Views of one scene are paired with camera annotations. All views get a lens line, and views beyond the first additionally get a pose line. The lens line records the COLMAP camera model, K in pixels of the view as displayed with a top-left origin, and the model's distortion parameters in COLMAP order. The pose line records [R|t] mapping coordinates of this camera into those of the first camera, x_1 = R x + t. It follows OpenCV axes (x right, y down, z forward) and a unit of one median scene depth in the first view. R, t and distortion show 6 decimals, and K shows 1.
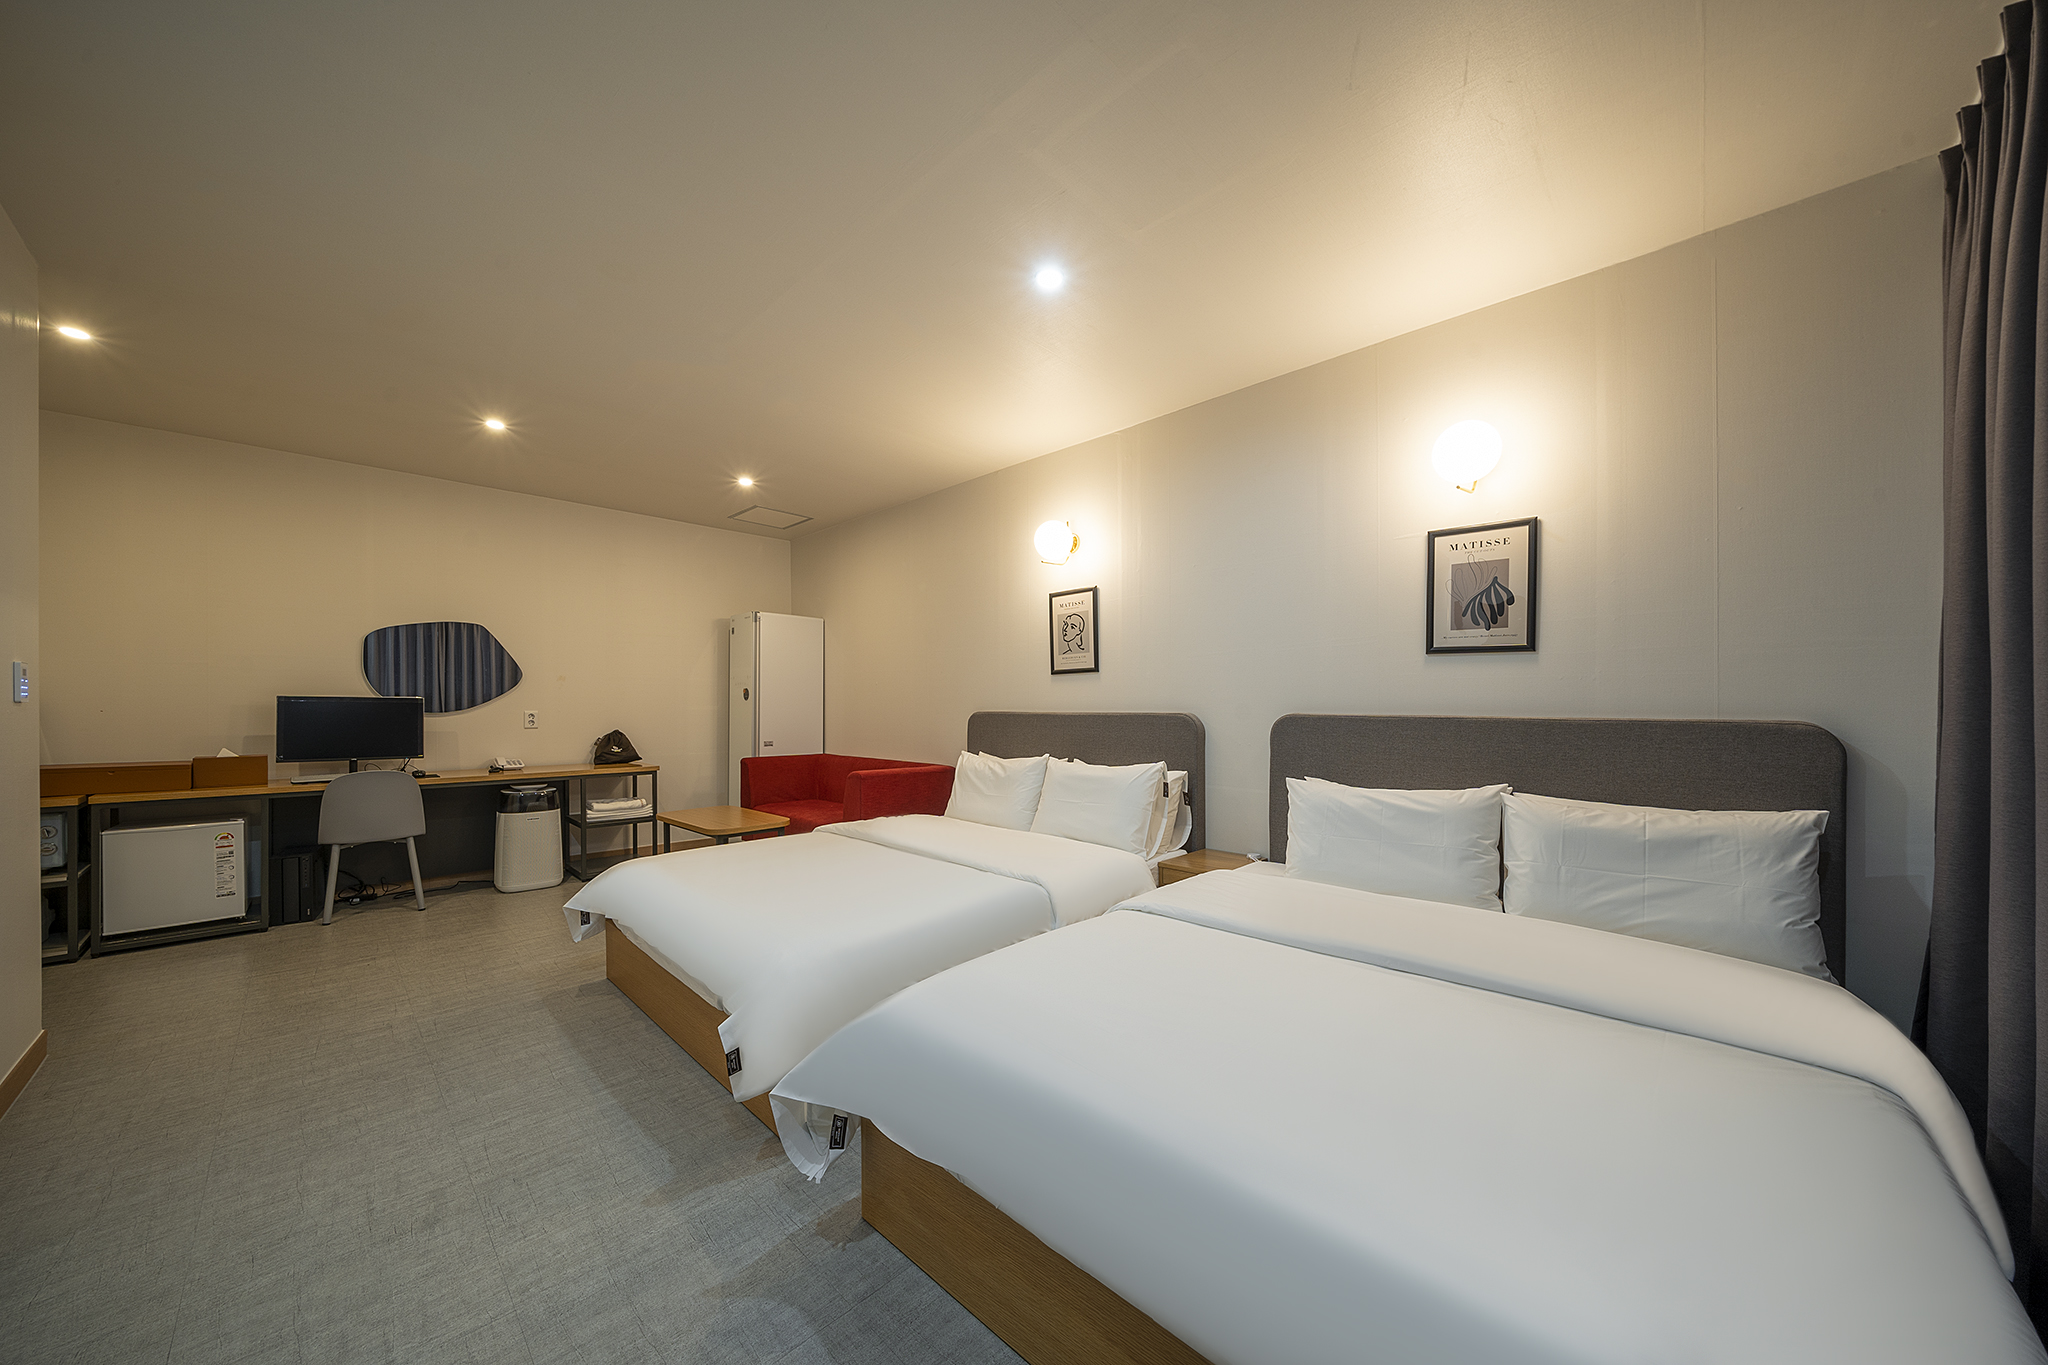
lens RADIAL K [[714.3, 0, 1024.0], [0, 714.3, 682.5], [0, 0, 1]] dist [-0.000573, 0.000028]
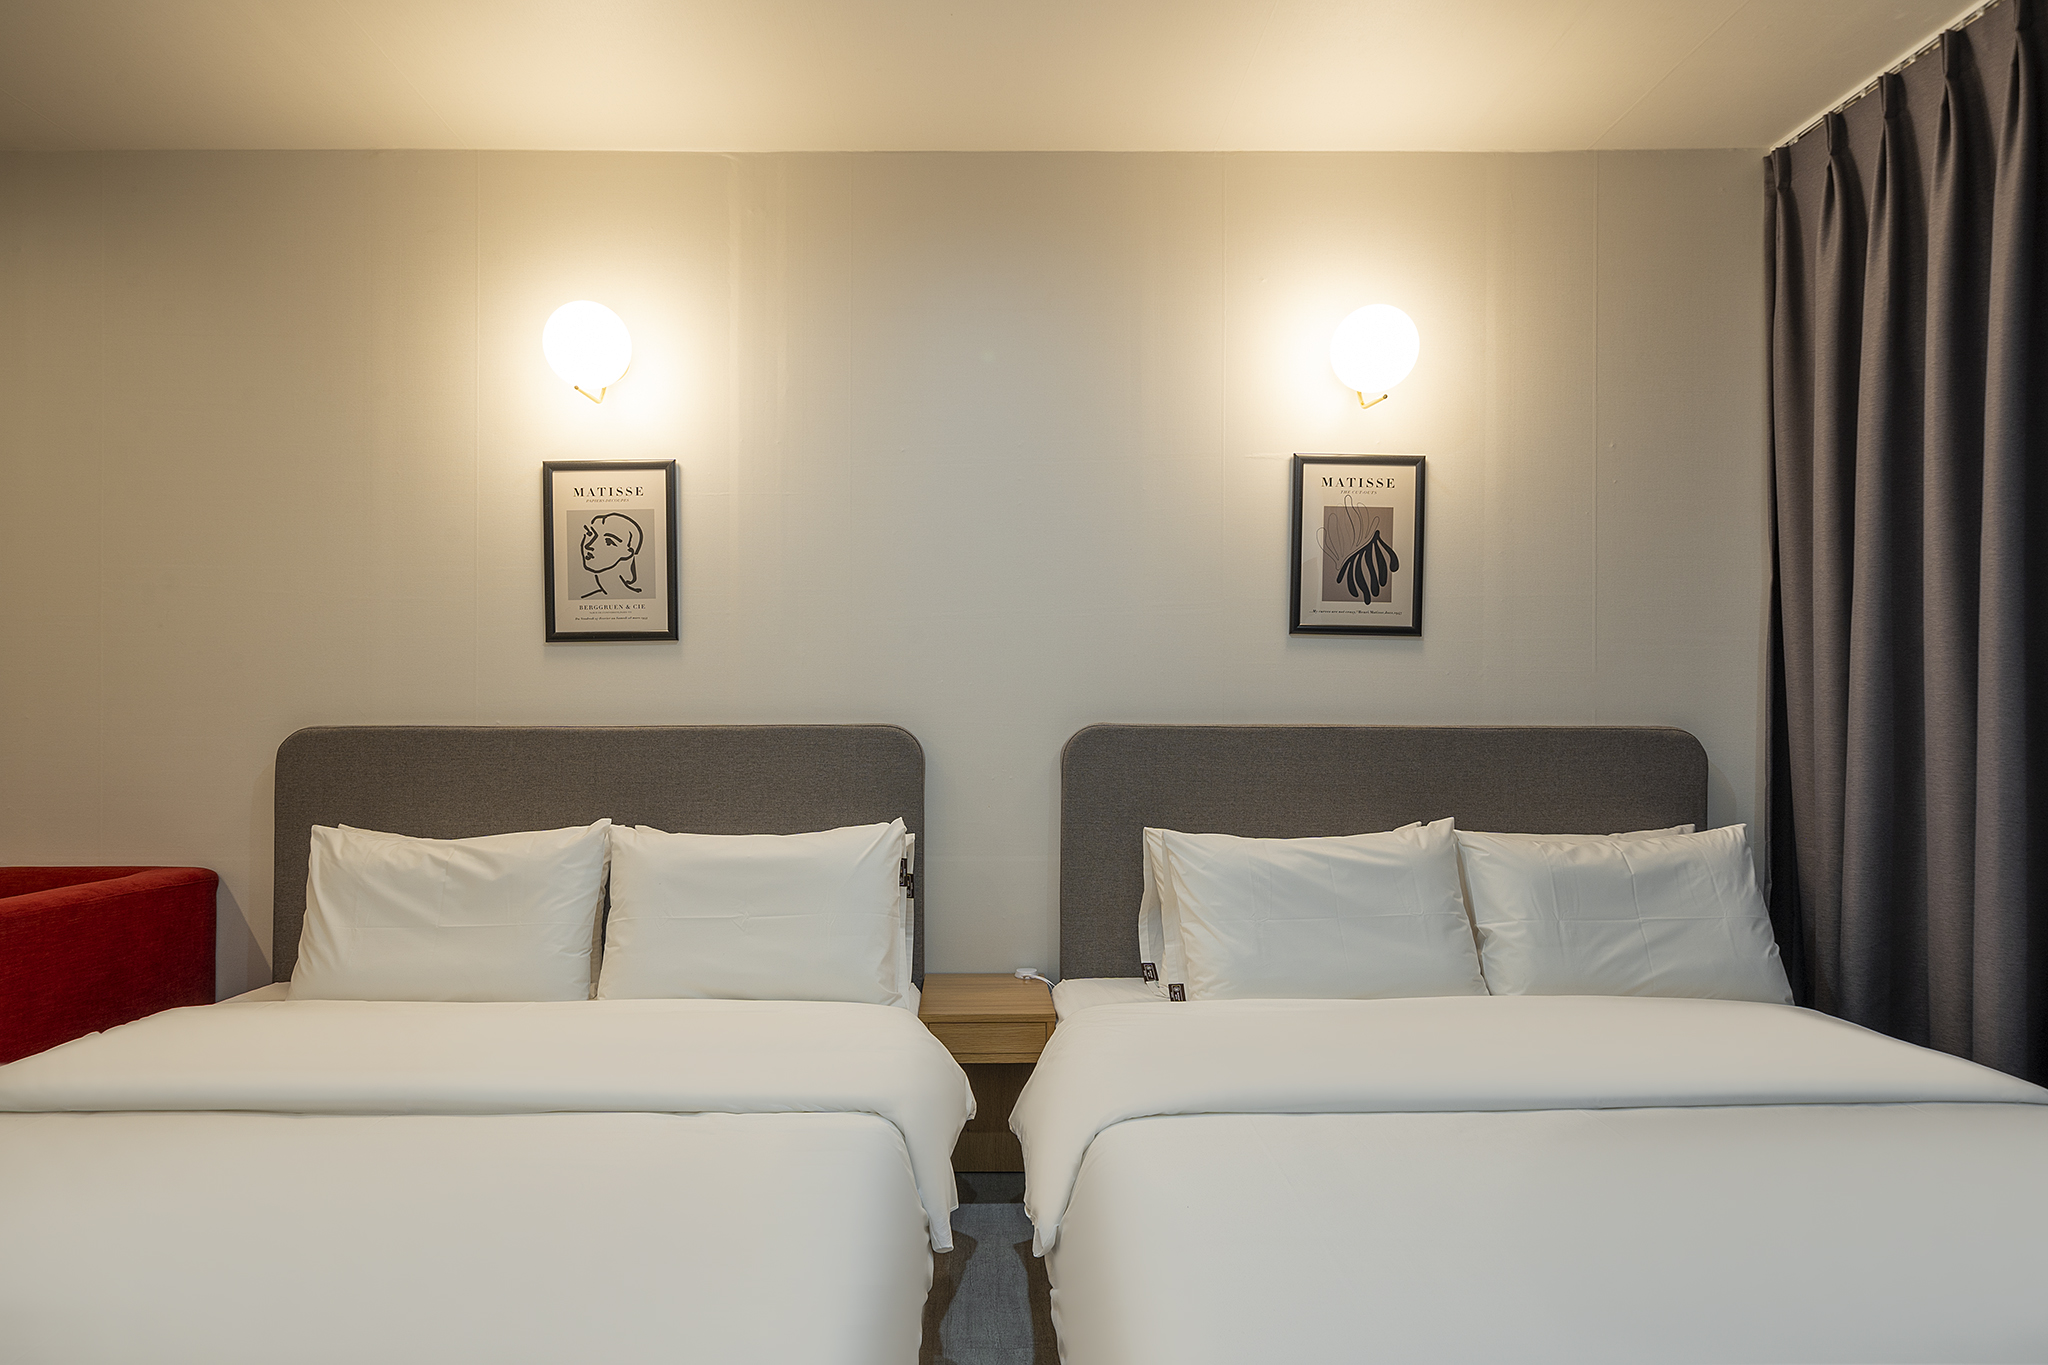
lens RADIAL K [[1182.1, 0, 1024.0], [0, 1182.1, 682.5], [0, 0, 1]] dist [0.006627, 0.001294]
pose [[0.707192, 0.014063, 0.706882, -0.428678], [-0.021497, 0.999768, 0.001616, 0.010587], [-0.706695, -0.016339, 0.707330, 0.403477]]
